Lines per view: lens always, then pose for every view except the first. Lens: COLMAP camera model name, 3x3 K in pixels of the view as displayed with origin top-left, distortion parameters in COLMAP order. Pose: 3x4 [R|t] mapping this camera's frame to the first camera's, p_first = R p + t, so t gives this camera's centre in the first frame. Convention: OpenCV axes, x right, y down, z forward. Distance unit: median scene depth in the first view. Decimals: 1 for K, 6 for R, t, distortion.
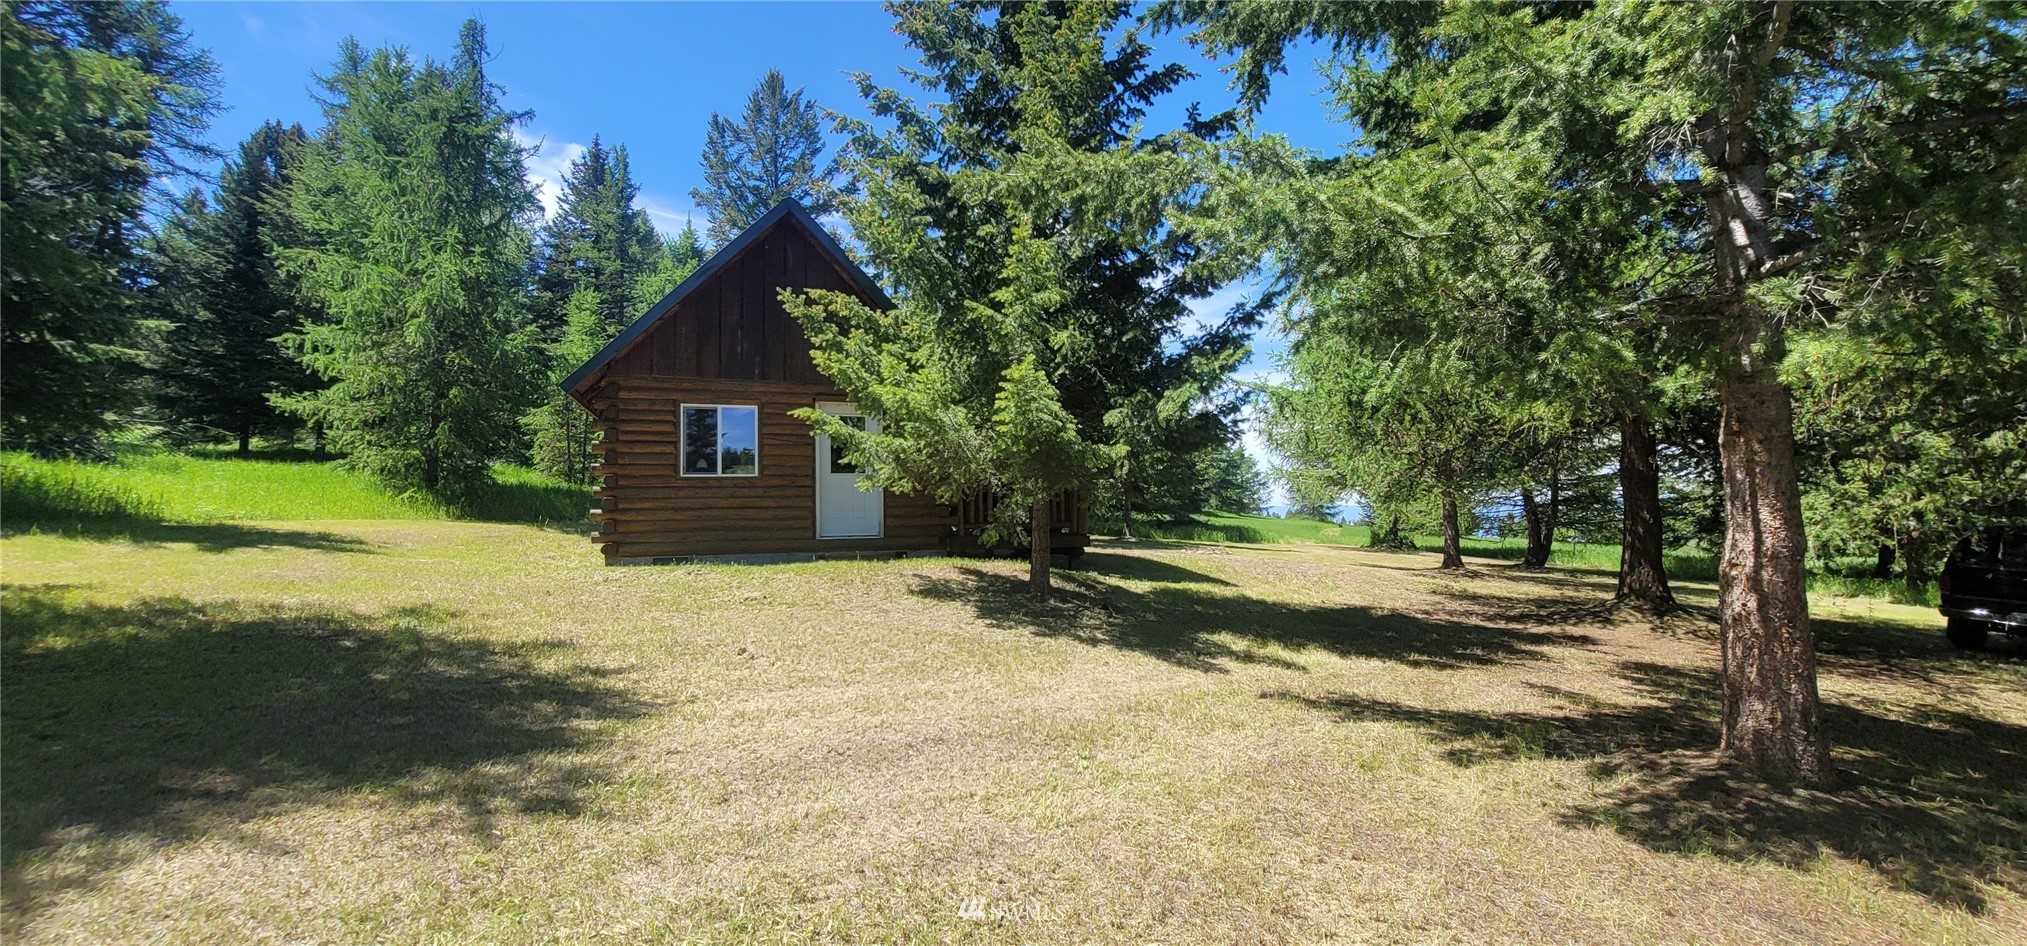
lens RADIAL K [[836.5, 0, 1015.2], [0, 836.5, 468.7], [0, 0, 1]] dist [0.000303, 0.000758]
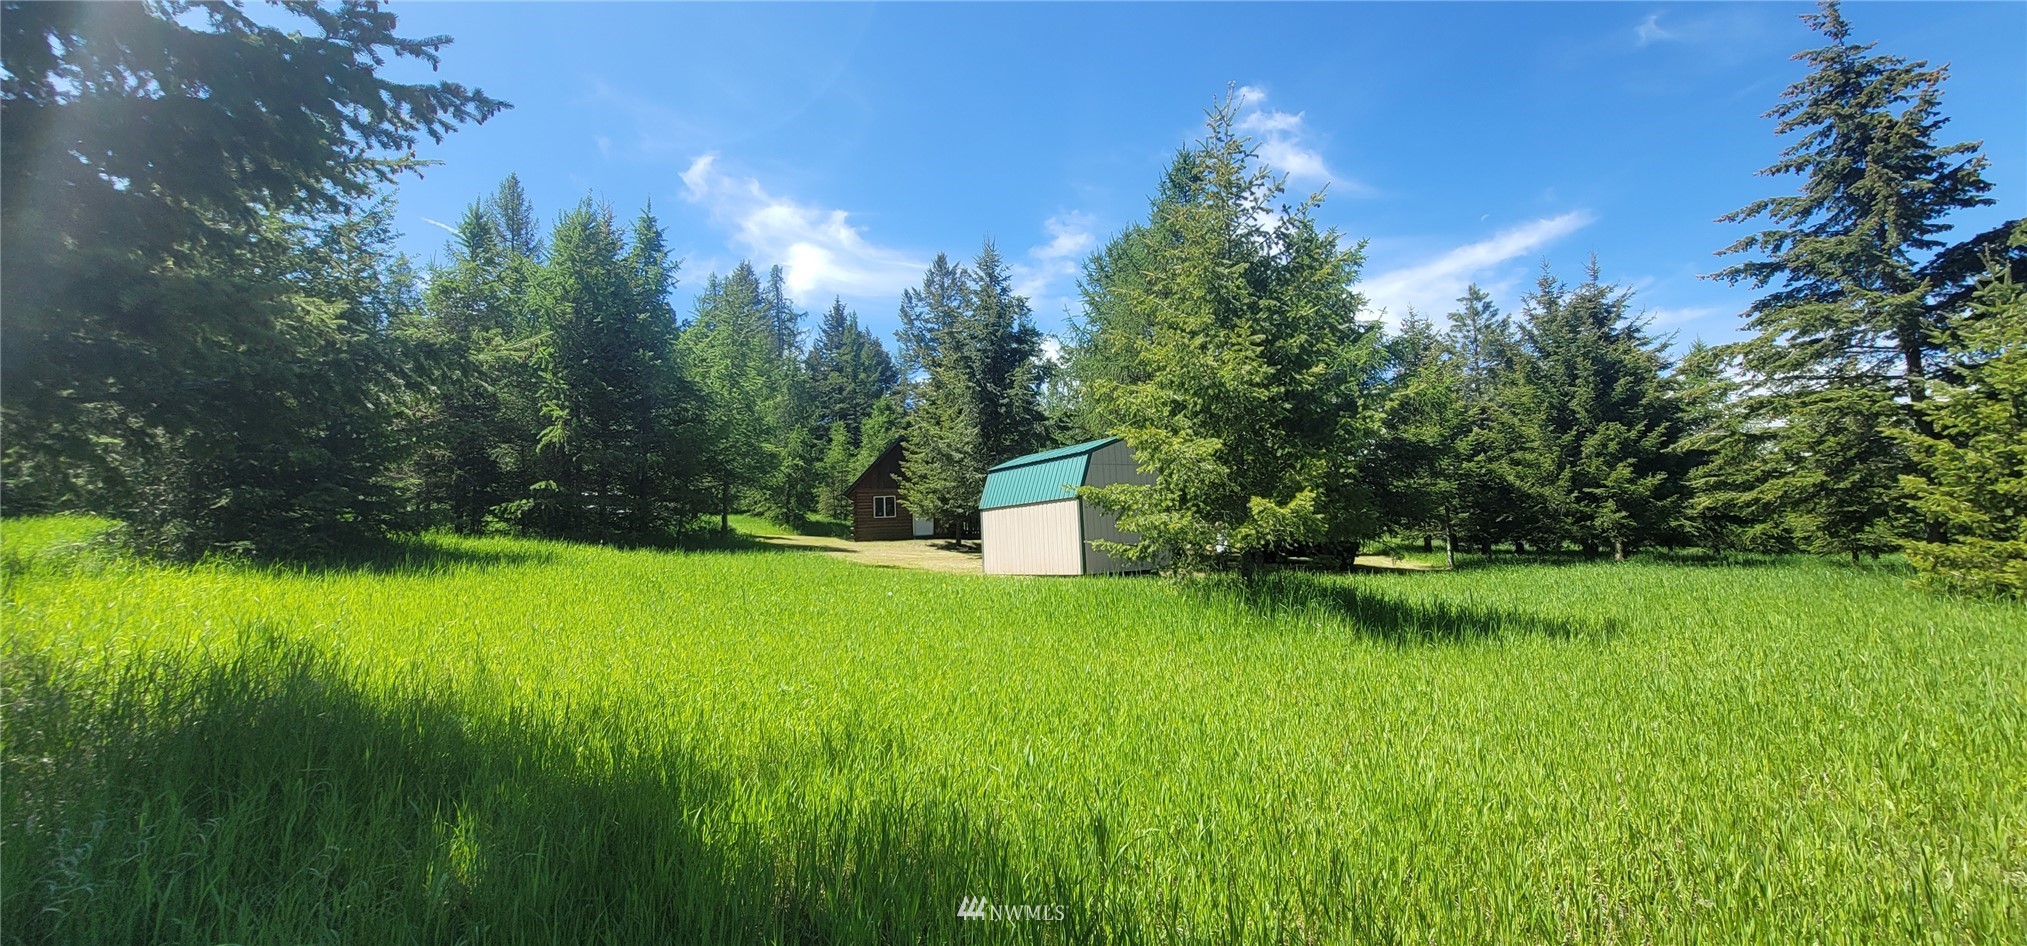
lens RADIAL K [[836.5, 0, 1015.2], [0, 836.5, 468.7], [0, 0, 1]] dist [0.000303, 0.000758]
pose [[0.966194, -0.048116, -0.253287, 0.494590], [0.040424, 0.998552, -0.035490, -0.021863], [0.254628, 0.024051, 0.966740, -1.036577]]
